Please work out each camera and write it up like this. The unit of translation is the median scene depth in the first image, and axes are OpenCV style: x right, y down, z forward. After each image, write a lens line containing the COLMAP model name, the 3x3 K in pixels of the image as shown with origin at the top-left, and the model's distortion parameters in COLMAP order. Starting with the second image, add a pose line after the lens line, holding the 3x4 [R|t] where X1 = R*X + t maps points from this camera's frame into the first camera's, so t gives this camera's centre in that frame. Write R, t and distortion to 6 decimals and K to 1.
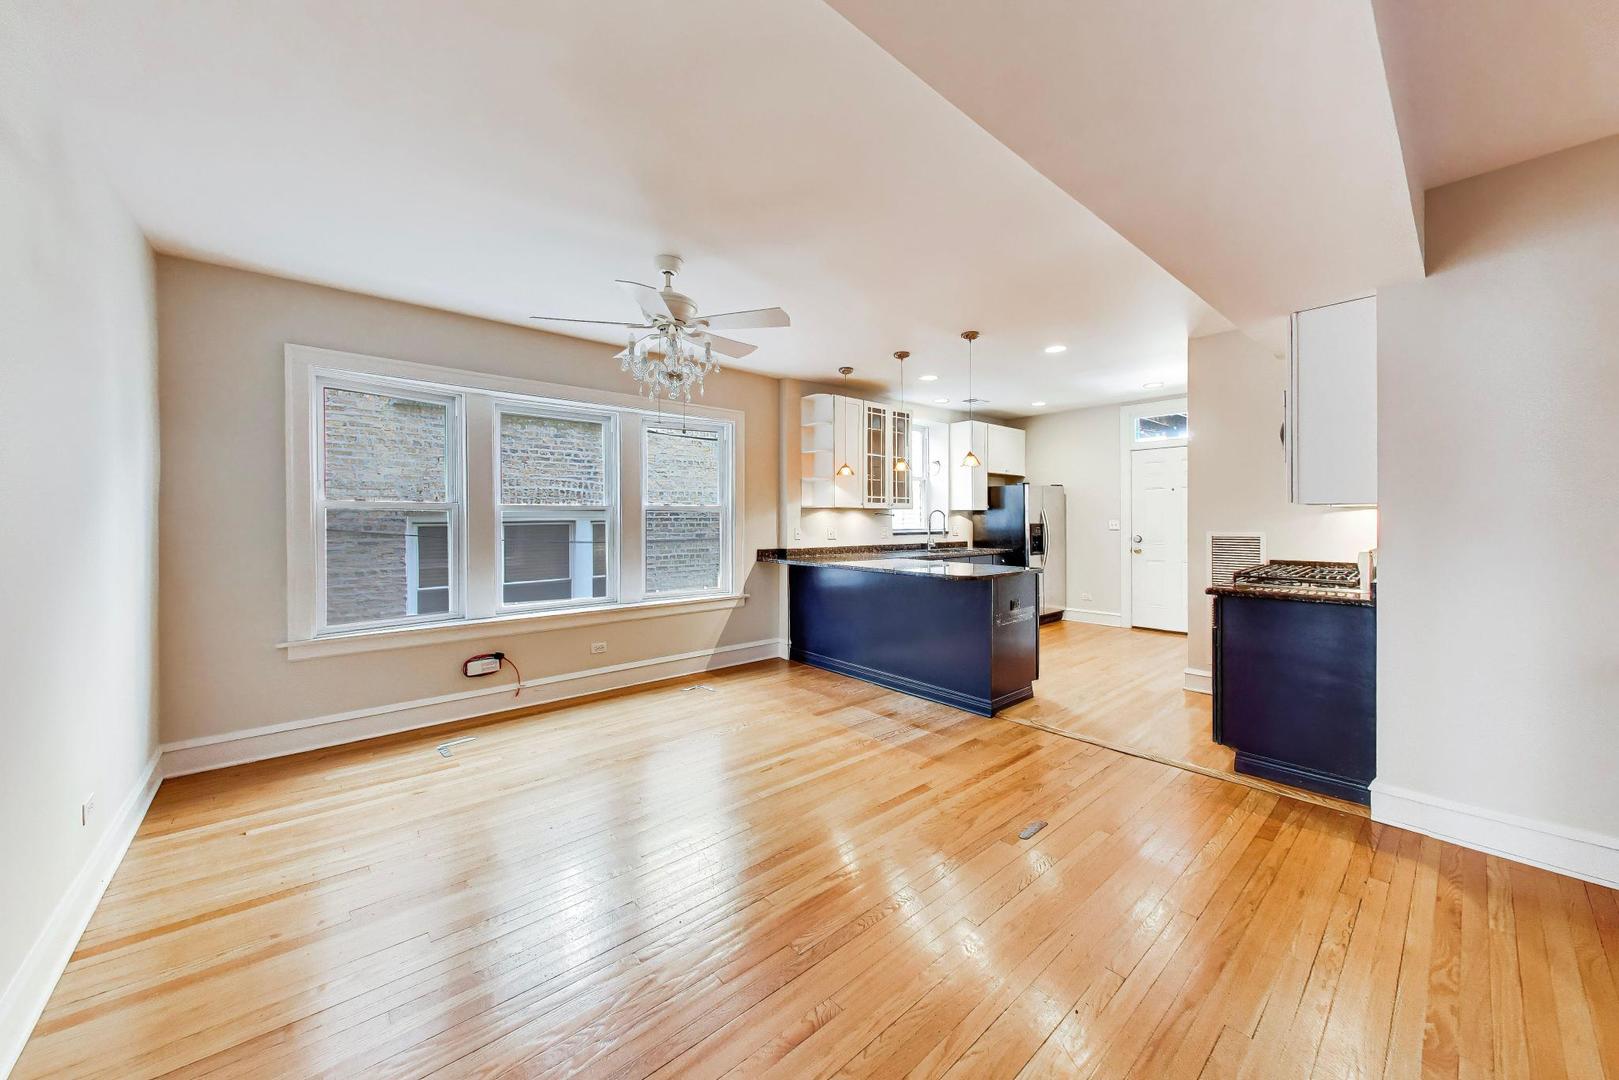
lens RADIAL K [[580.7, 0, 816.0], [0, 580.7, 520.4], [0, 0, 1]] dist [0.001418, 0.000072]
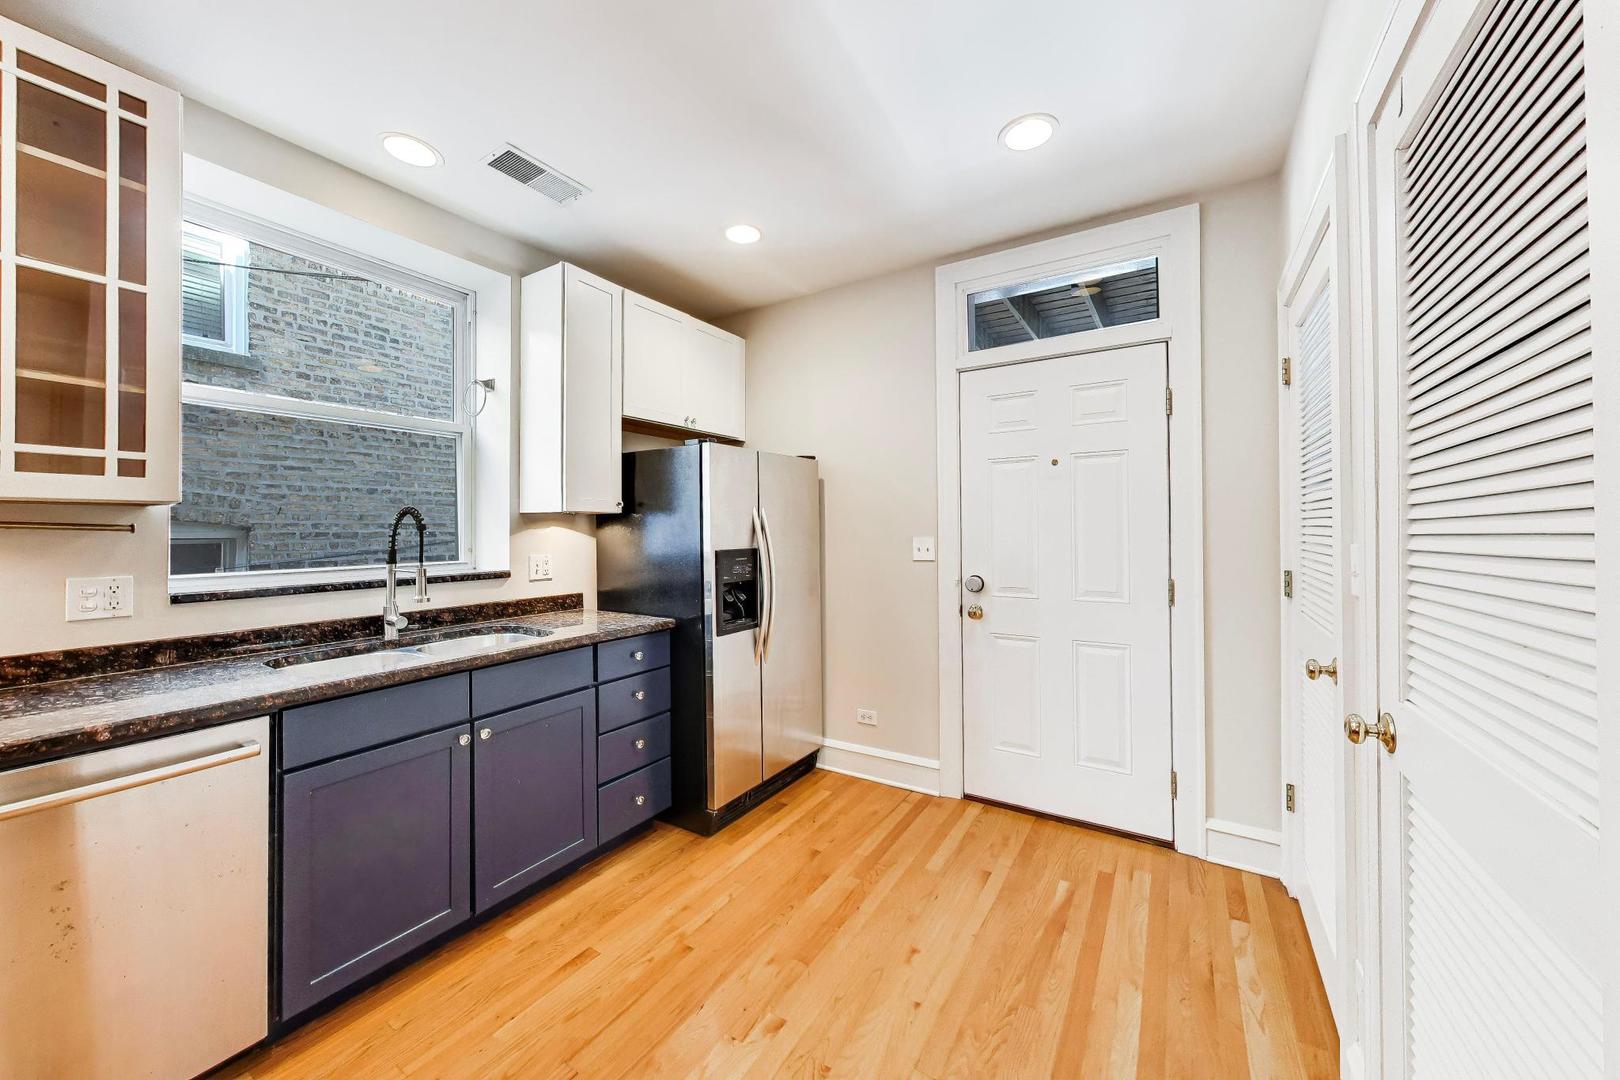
lens RADIAL K [[581.0, 0, 807.1], [0, 581.0, 528.1], [0, 0, 1]] dist [0.001418, 0.000072]
pose [[0.956738, 0.000801, 0.290951, 0.333873], [0.002830, 0.999923, -0.012061, -0.003489], [-0.290939, 0.012363, 0.956662, 0.669641]]
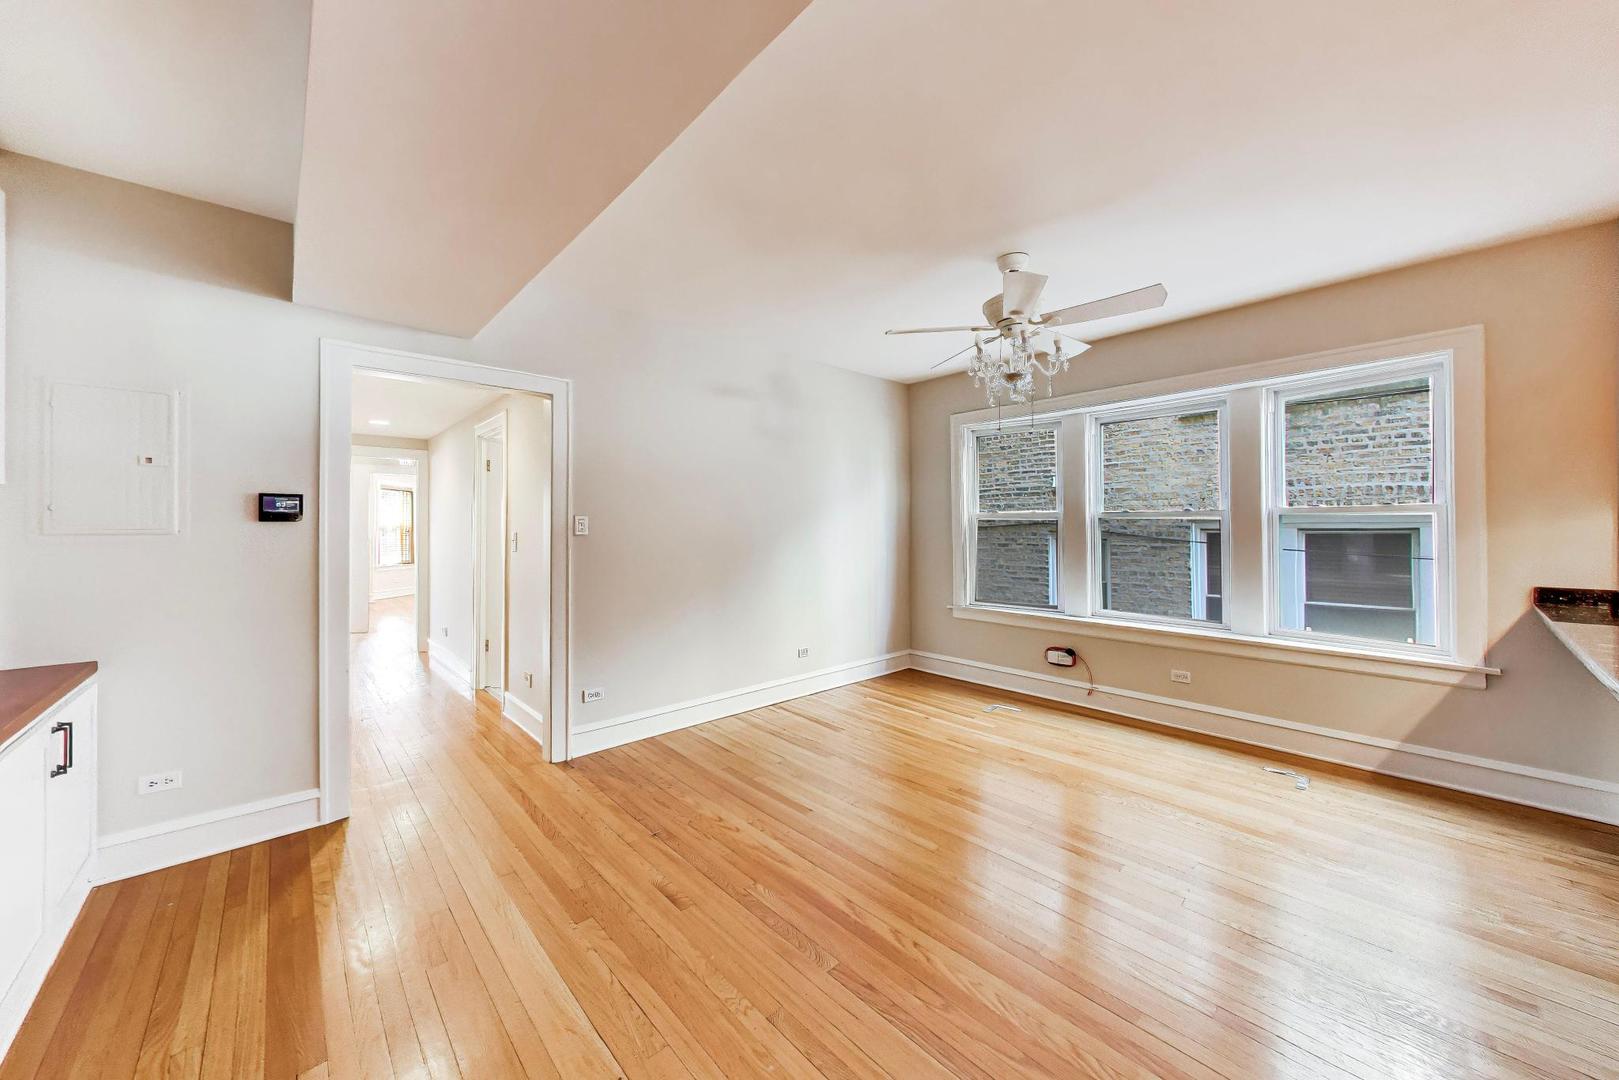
lens RADIAL K [[580.7, 0, 821.5], [0, 580.7, 521.1], [0, 0, 1]] dist [0.001418, 0.000072]
pose [[0.017874, -0.010345, -0.999787, 0.328996], [0.001131, 0.999946, -0.010327, -0.001042], [0.999840, -0.000946, 0.017885, 0.314846]]
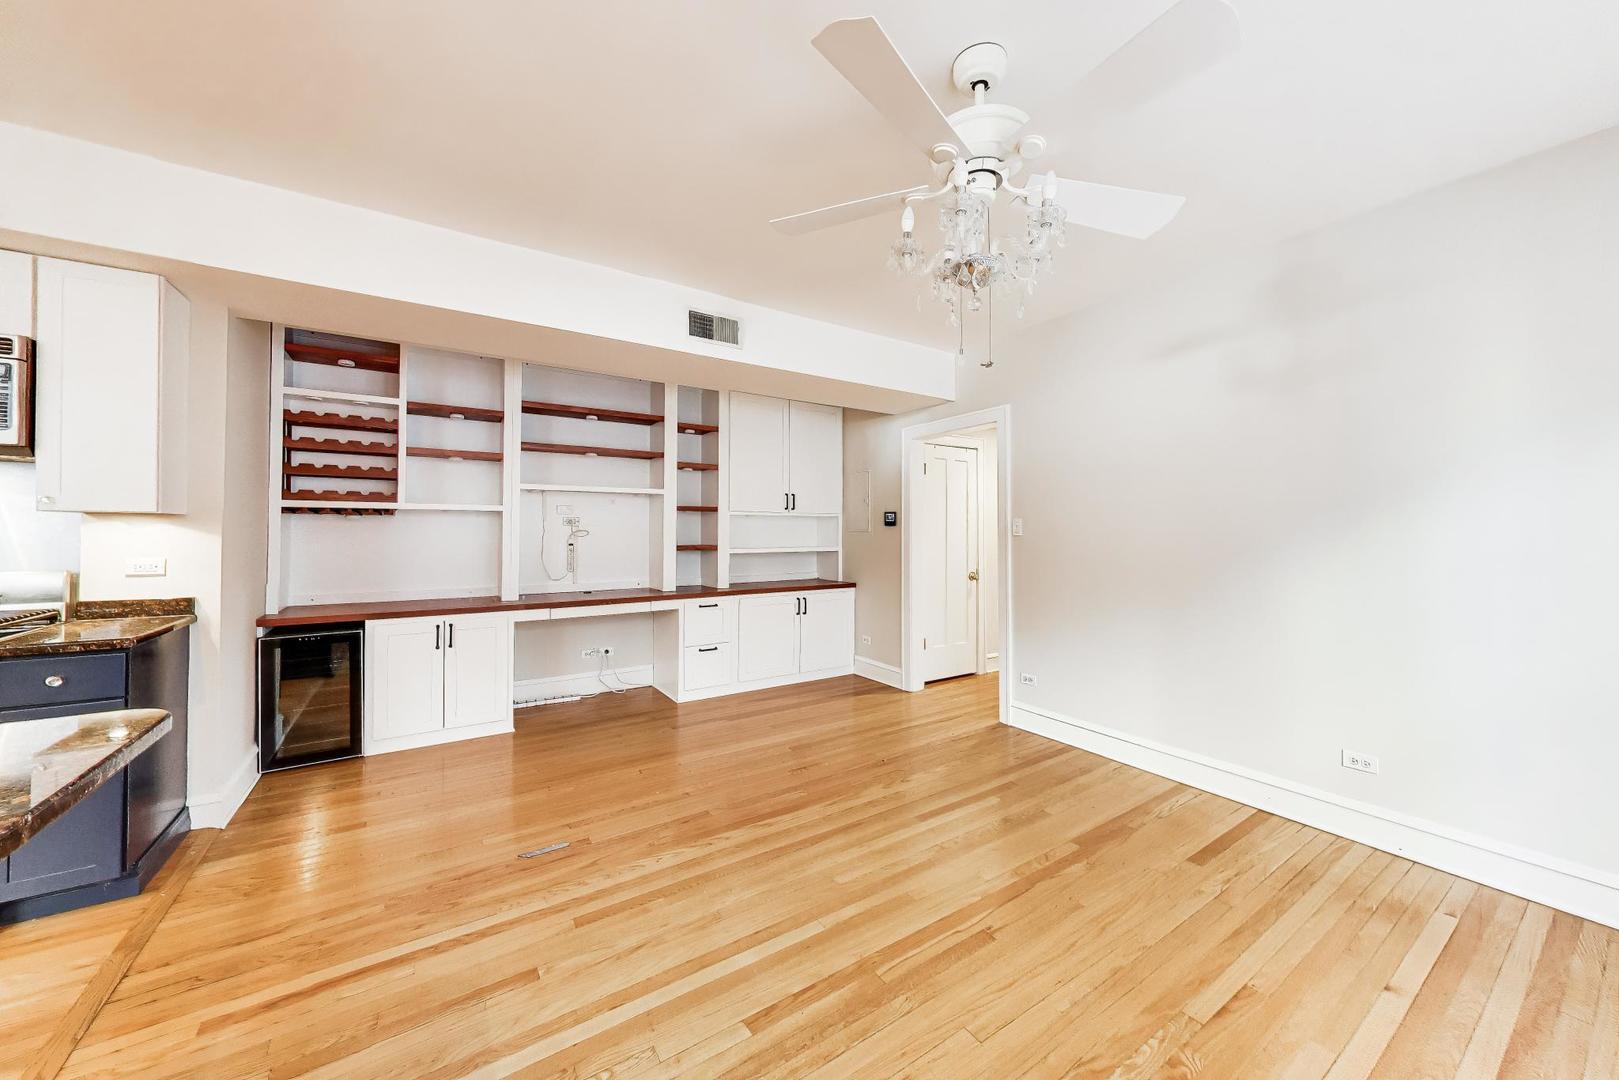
lens RADIAL K [[580.7, 0, 814.6], [0, 580.7, 527.8], [0, 0, 1]] dist [0.001418, 0.000072]
pose [[-0.991113, 0.000544, 0.133018, -0.079262], [0.000298, 0.999998, -0.001868, -0.001066], [-0.133019, -0.001812, -0.991112, 0.736227]]
